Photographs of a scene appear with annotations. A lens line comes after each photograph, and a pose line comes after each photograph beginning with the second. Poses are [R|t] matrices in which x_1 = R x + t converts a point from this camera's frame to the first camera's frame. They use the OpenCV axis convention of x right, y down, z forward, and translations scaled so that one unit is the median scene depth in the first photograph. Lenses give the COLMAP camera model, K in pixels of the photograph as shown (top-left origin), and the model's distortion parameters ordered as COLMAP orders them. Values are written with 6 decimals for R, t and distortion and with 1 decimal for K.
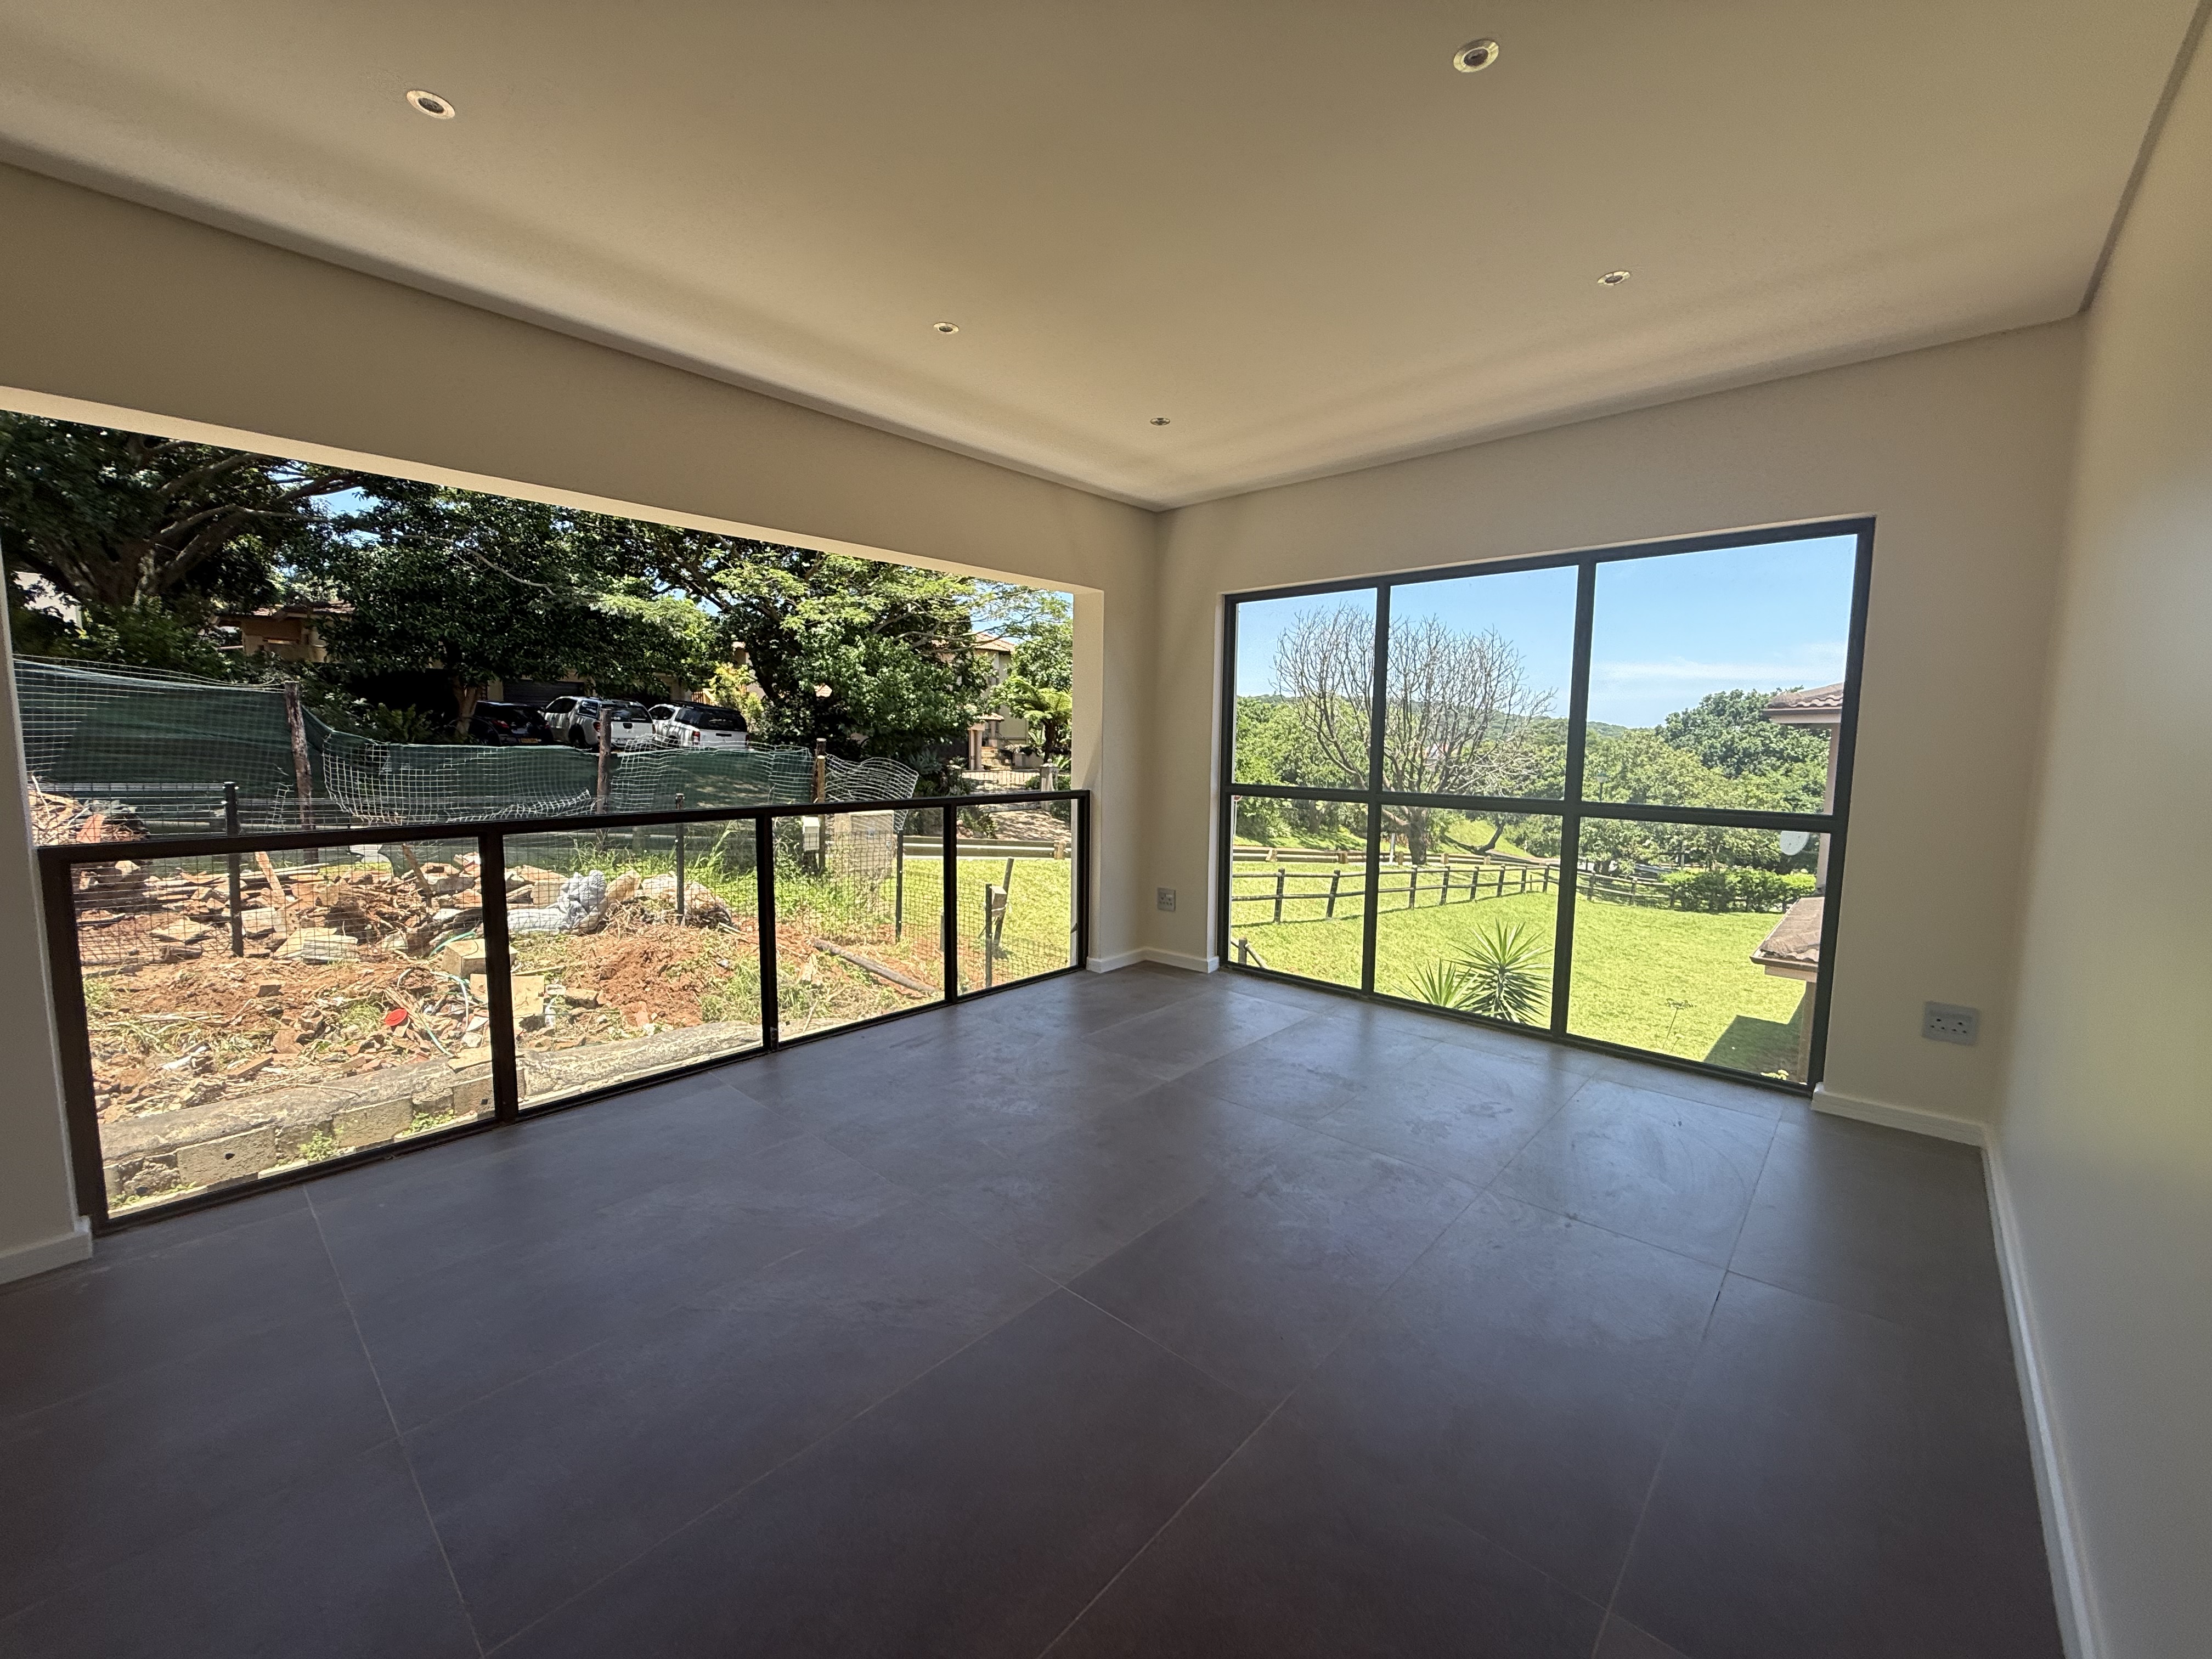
lens RADIAL K [[884.0, 0, 1104.9], [0, 884.0, 833.4], [0, 0, 1]] dist [0.001396, 0.000419]
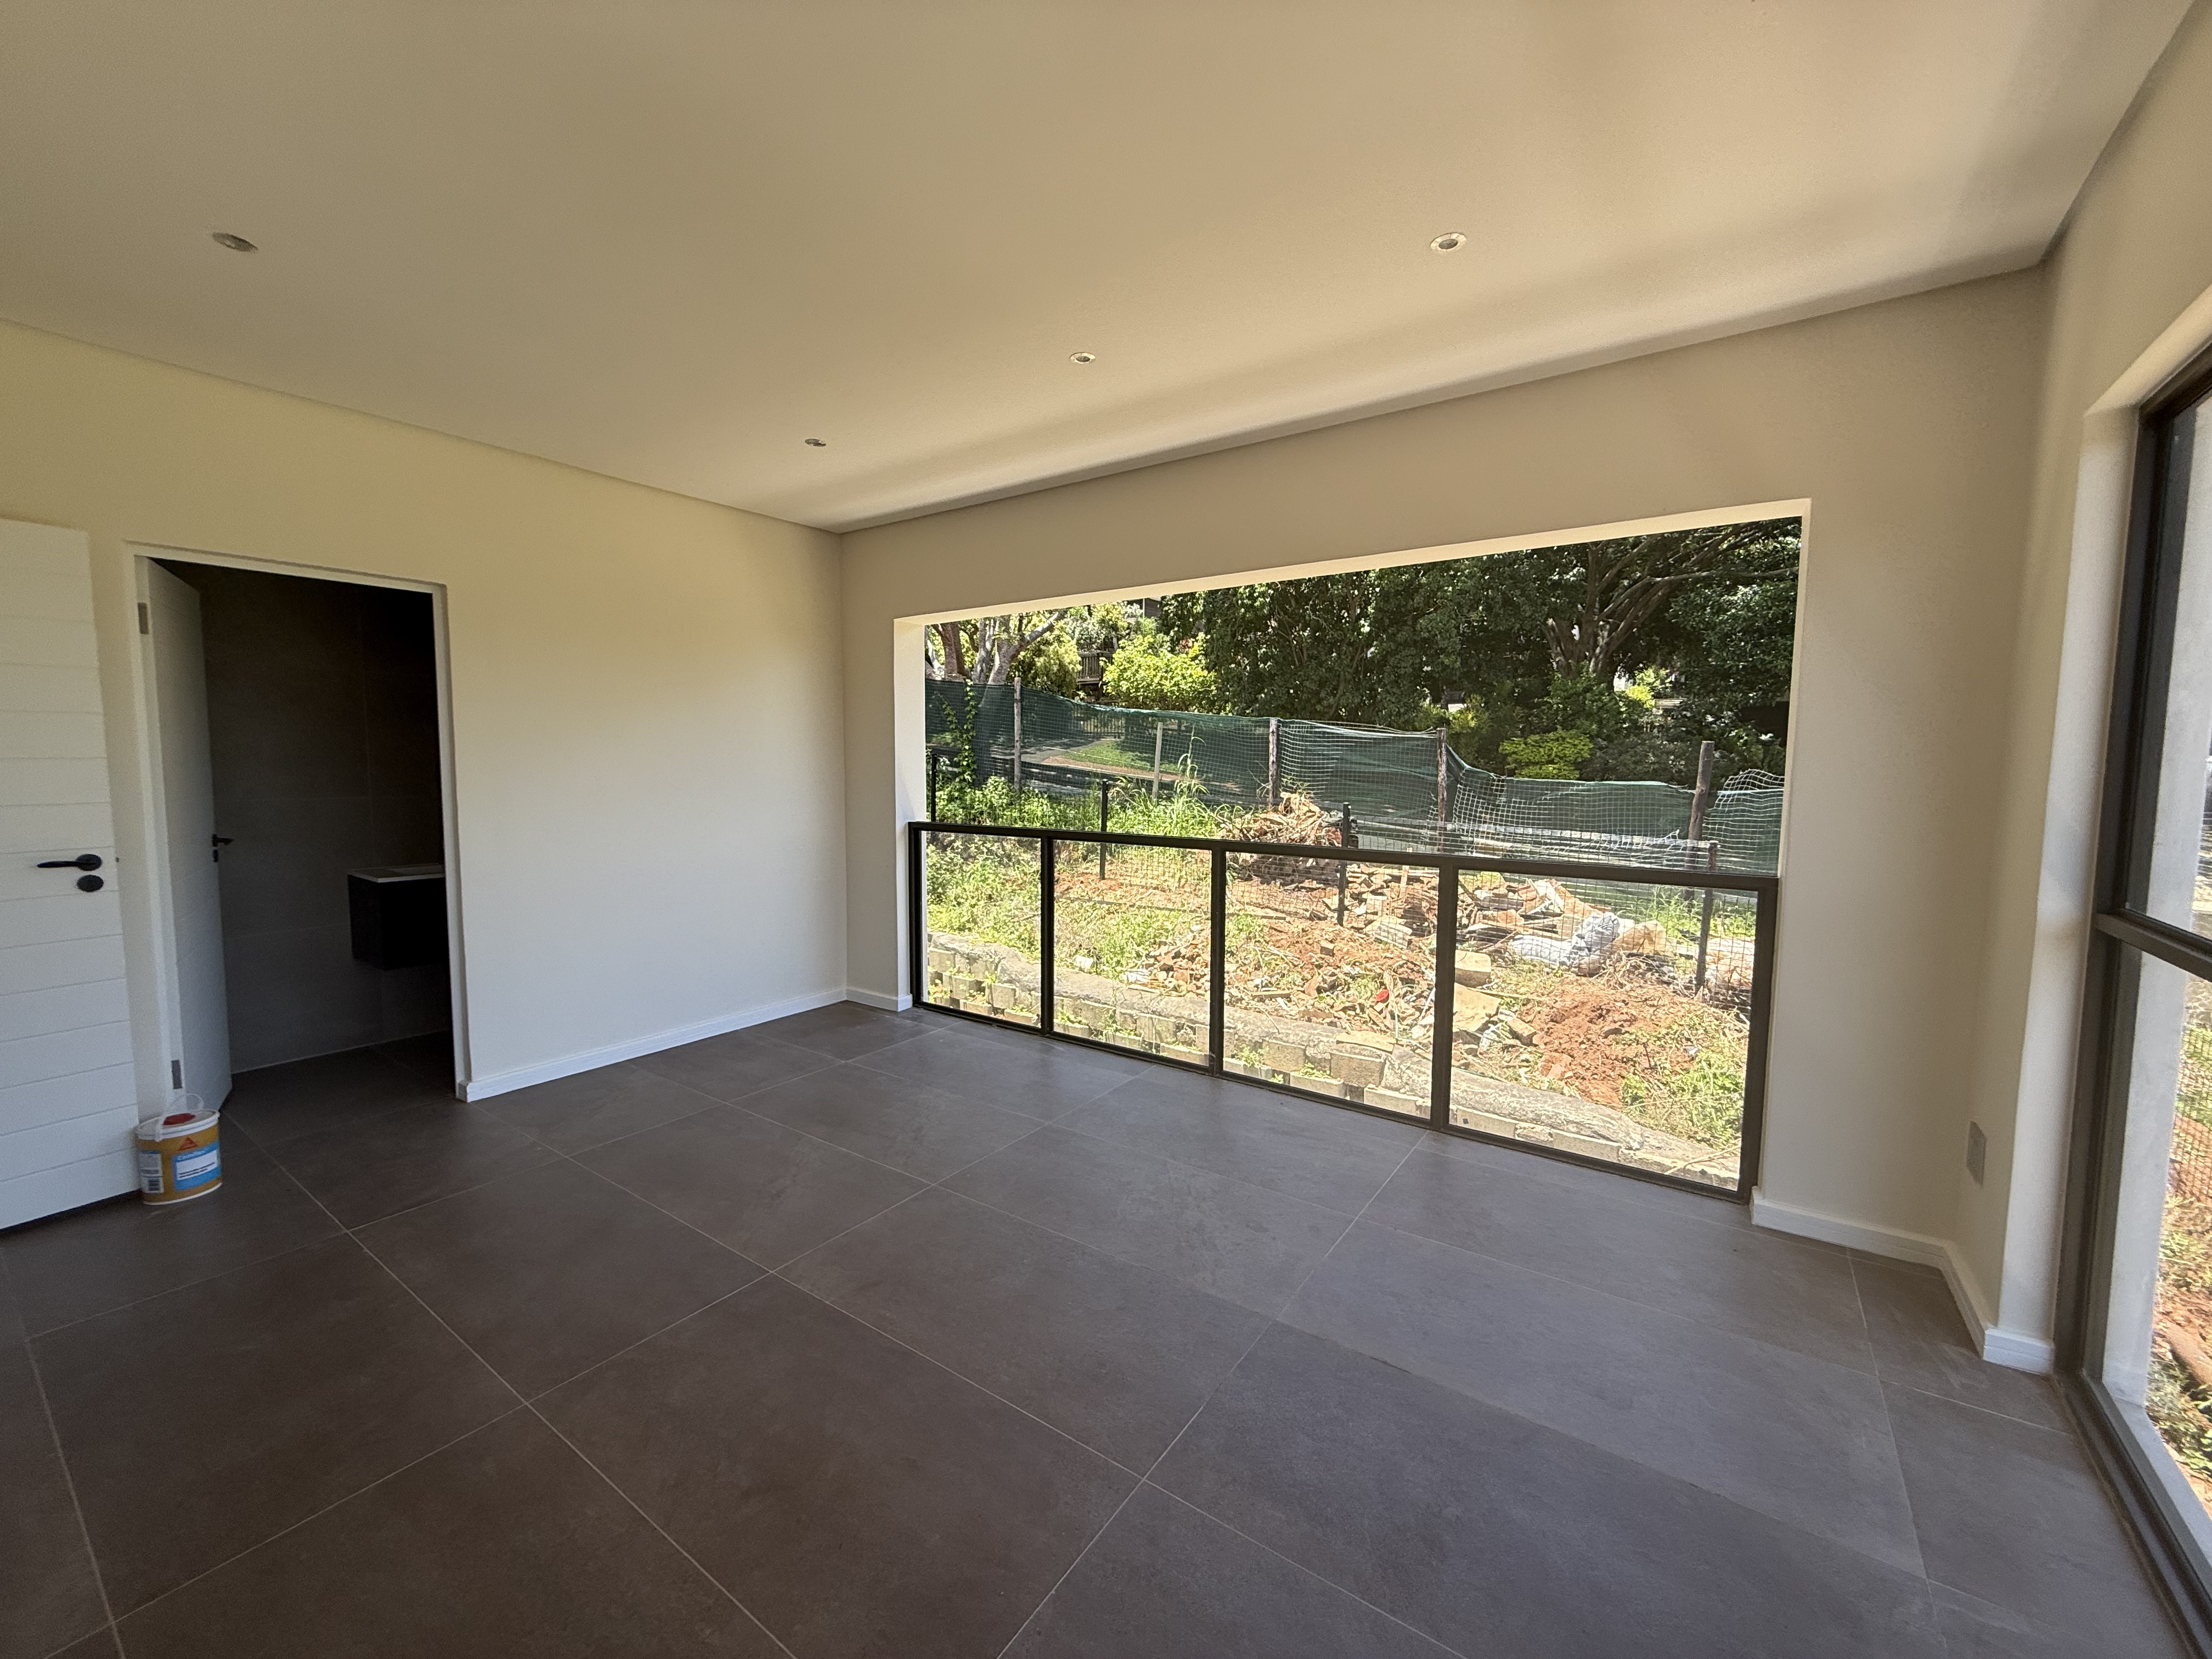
lens RADIAL K [[884.0, 0, 1105.3], [0, 884.0, 822.0], [0, 0, 1]] dist [0.001396, 0.000419]
pose [[0.124397, 0.062096, -0.990288, 0.358266], [-0.112286, 0.992510, 0.048130, -0.048992], [0.985859, 0.105209, 0.130438, 0.414559]]
